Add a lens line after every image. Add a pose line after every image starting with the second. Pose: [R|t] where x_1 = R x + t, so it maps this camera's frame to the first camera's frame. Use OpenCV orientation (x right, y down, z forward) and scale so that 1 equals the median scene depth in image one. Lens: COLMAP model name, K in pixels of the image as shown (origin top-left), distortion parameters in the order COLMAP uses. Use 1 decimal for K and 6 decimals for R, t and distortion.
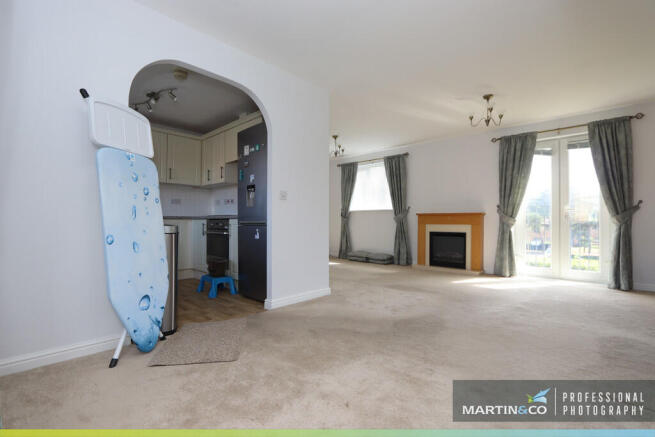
lens RADIAL K [[305.0, 0, 330.5], [0, 305.0, 219.2], [0, 0, 1]] dist [-0.004001, -0.000458]
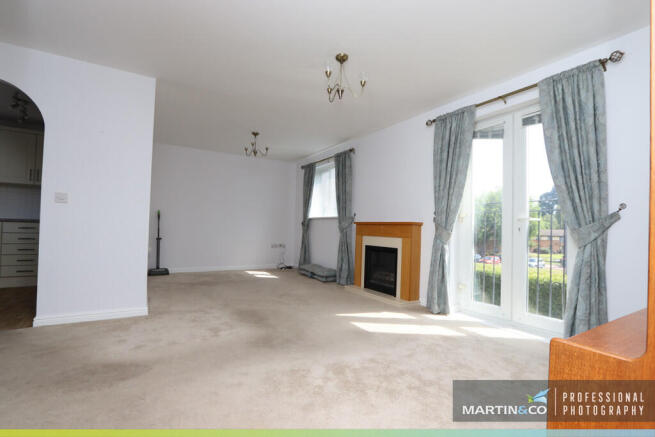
lens RADIAL K [[305.0, 0, 325.9], [0, 305.0, 219.5], [0, 0, 1]] dist [-0.004001, -0.000458]
pose [[0.959300, 0.014085, -0.282037, 0.483398], [-0.020847, 0.999562, -0.020989, -0.007276], [0.281618, 0.026015, 0.959174, 0.224542]]
